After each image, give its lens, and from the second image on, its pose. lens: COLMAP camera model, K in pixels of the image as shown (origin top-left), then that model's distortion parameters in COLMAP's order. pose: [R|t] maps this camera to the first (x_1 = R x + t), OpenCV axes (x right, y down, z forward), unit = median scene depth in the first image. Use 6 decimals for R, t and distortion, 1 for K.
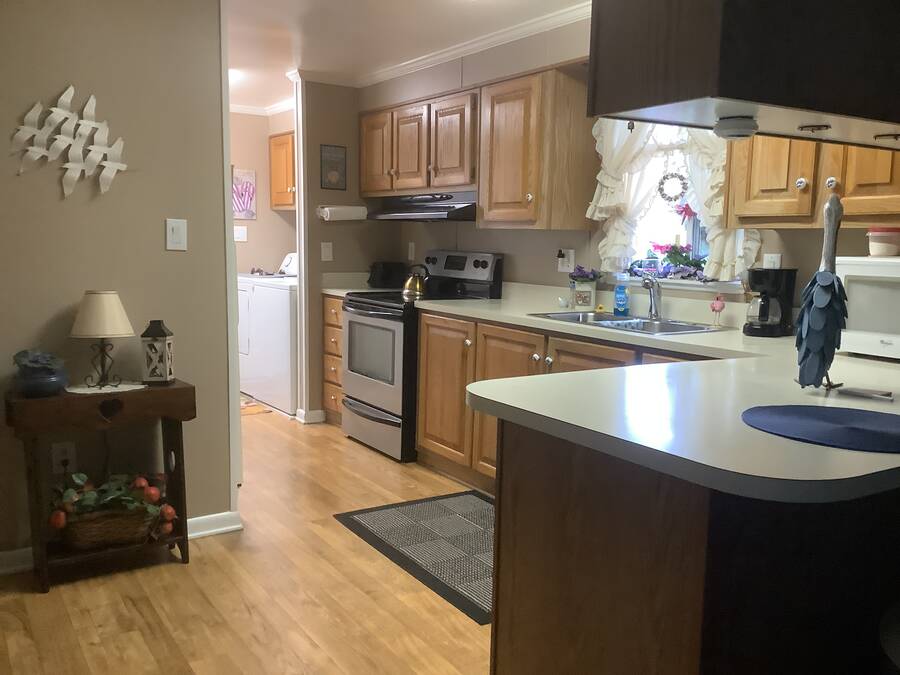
lens RADIAL K [[812.3, 0, 450.5], [0, 812.3, 335.3], [0, 0, 1]] dist [0.084670, -0.102708]
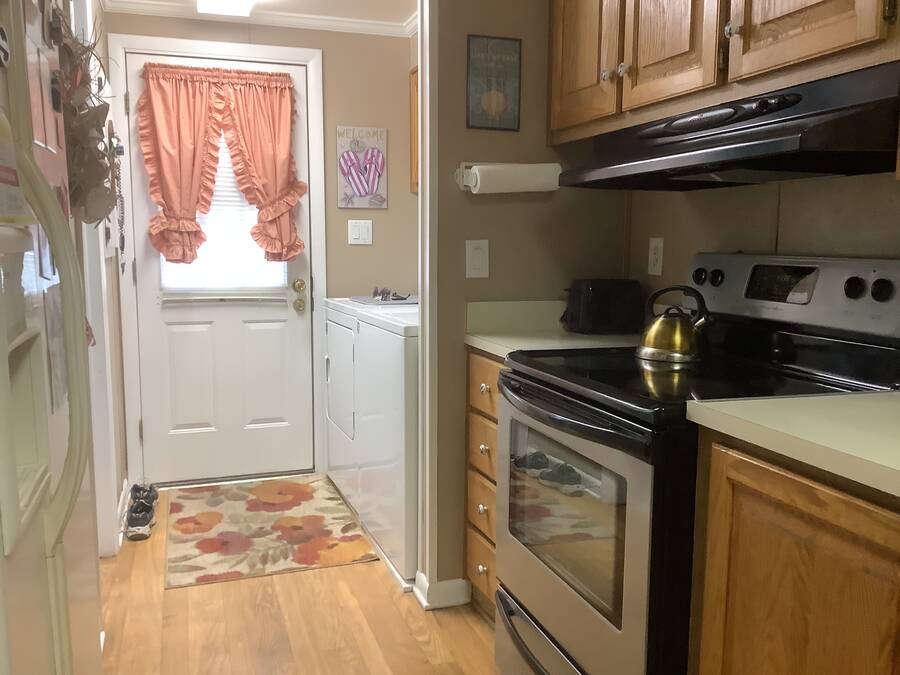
lens RADIAL K [[812.3, 0, 451.7], [0, 812.3, 336.8], [0, 0, 1]] dist [0.084670, -0.102708]
pose [[0.968244, 0.017487, -0.249393, -0.050203], [-0.019761, 0.999783, -0.006616, -0.059301], [0.249223, 0.011334, 0.968380, 0.591985]]
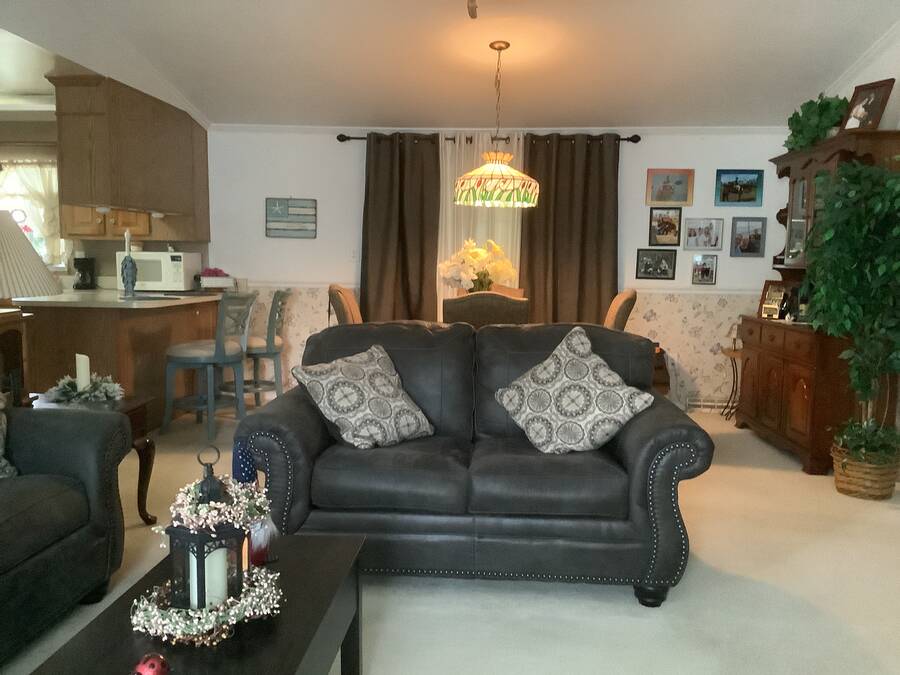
lens RADIAL K [[812.3, 0, 452.6], [0, 812.3, 339.5], [0, 0, 1]] dist [0.084670, -0.102708]
pose [[0.592433, -0.089971, 0.800580, -0.502351], [0.091182, 0.994847, 0.044328, 0.079686], [-0.800443, 0.046737, 0.597584, -0.676445]]
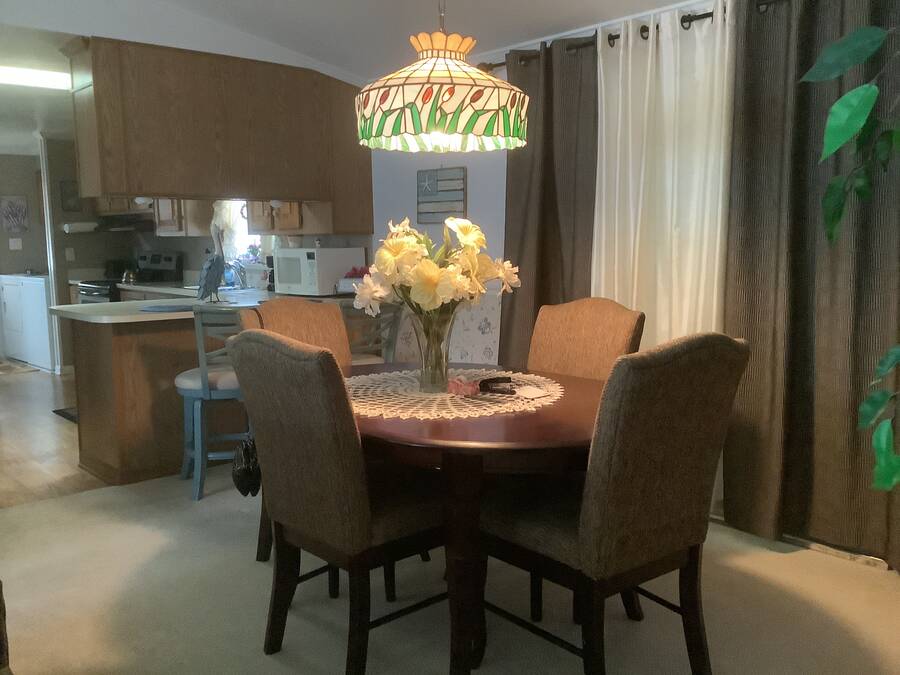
lens RADIAL K [[812.3, 0, 450.7], [0, 812.3, 337.3], [0, 0, 1]] dist [0.084670, -0.102708]
pose [[0.986451, -0.048158, 0.156829, 0.312510], [0.047949, 0.998837, 0.005121, 0.077114], [-0.156893, 0.002468, 0.987613, -0.614245]]
